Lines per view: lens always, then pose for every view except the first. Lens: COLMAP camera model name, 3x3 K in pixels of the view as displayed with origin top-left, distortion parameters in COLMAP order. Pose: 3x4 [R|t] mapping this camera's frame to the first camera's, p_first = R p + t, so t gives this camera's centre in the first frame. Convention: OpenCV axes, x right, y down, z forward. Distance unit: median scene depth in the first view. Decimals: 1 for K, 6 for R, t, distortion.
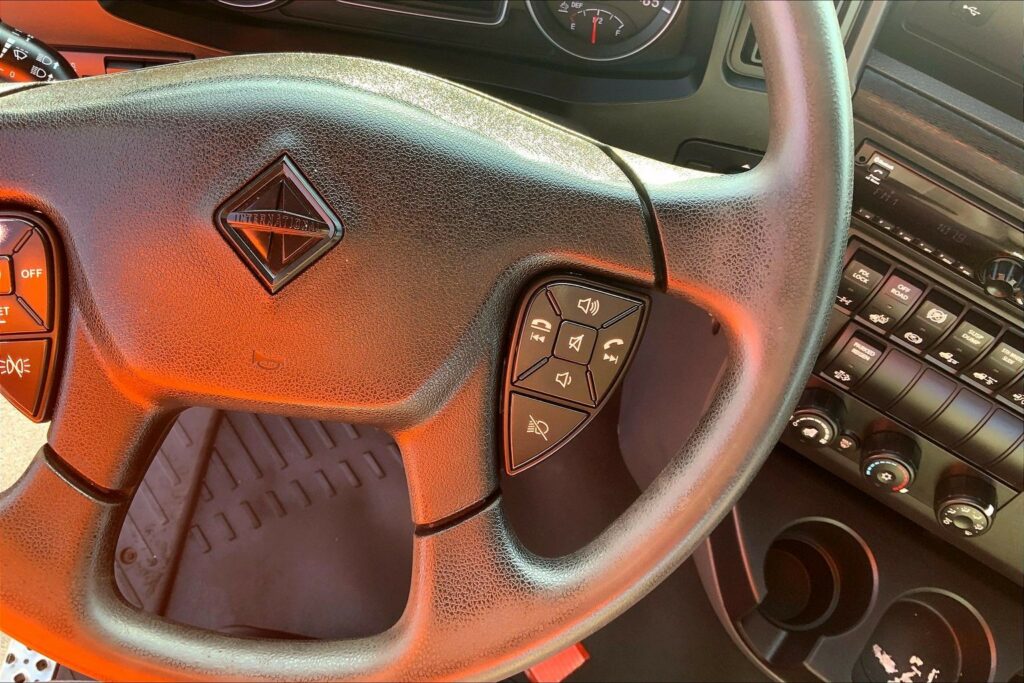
lens RADIAL K [[852.2, 0, 512.8], [0, 852.2, 347.7], [0, 0, 1]] dist [0.111860, -0.215192]
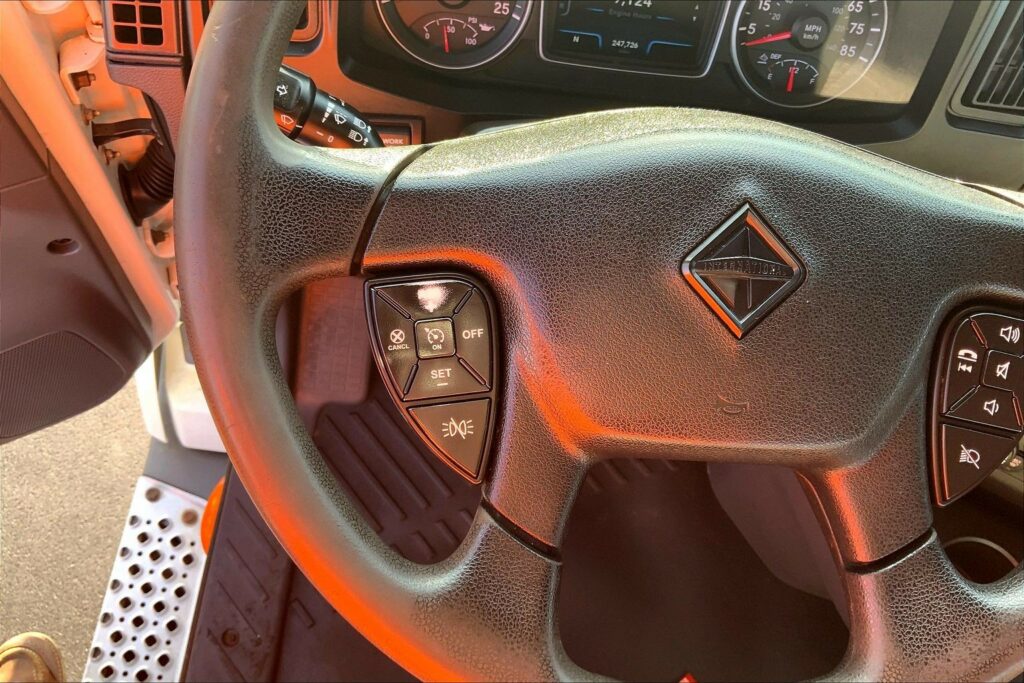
lens RADIAL K [[854.8, 0, 507.8], [0, 854.8, 347.1], [0, 0, 1]] dist [0.104415, -0.214355]
pose [[0.994799, -0.057848, 0.083837, -0.353492], [0.062916, 0.996266, -0.059119, -0.005719], [-0.080104, 0.064086, 0.994724, 0.008081]]
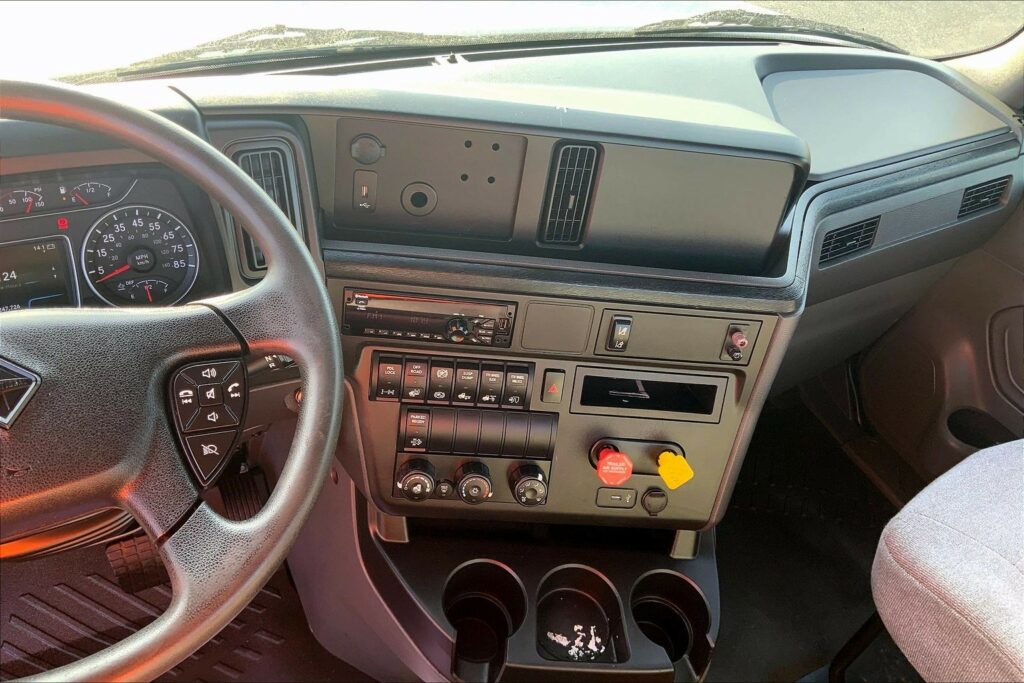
lens RADIAL K [[848.4, 0, 512.0], [0, 848.4, 341.5], [0, 0, 1]] dist [0.106712, -0.212387]
pose [[0.811689, -0.344891, 0.471393, -0.120165], [0.496166, 0.832970, -0.244910, 0.361351], [-0.308189, 0.432680, 0.847236, -0.386649]]
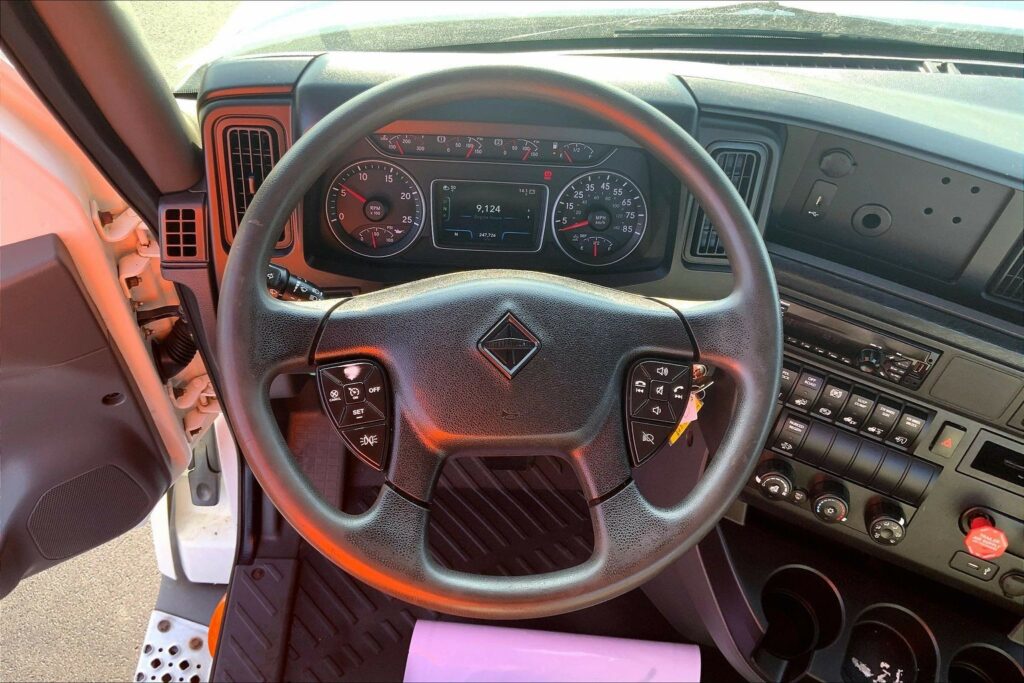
lens RADIAL K [[852.2, 0, 512.8], [0, 852.2, 347.7], [0, 0, 1]] dist [0.111860, -0.215192]
pose [[0.986299, -0.114213, 0.119033, -0.276986], [0.141411, 0.956934, -0.253535, 0.201889], [-0.084949, 0.266894, 0.959975, -0.498627]]
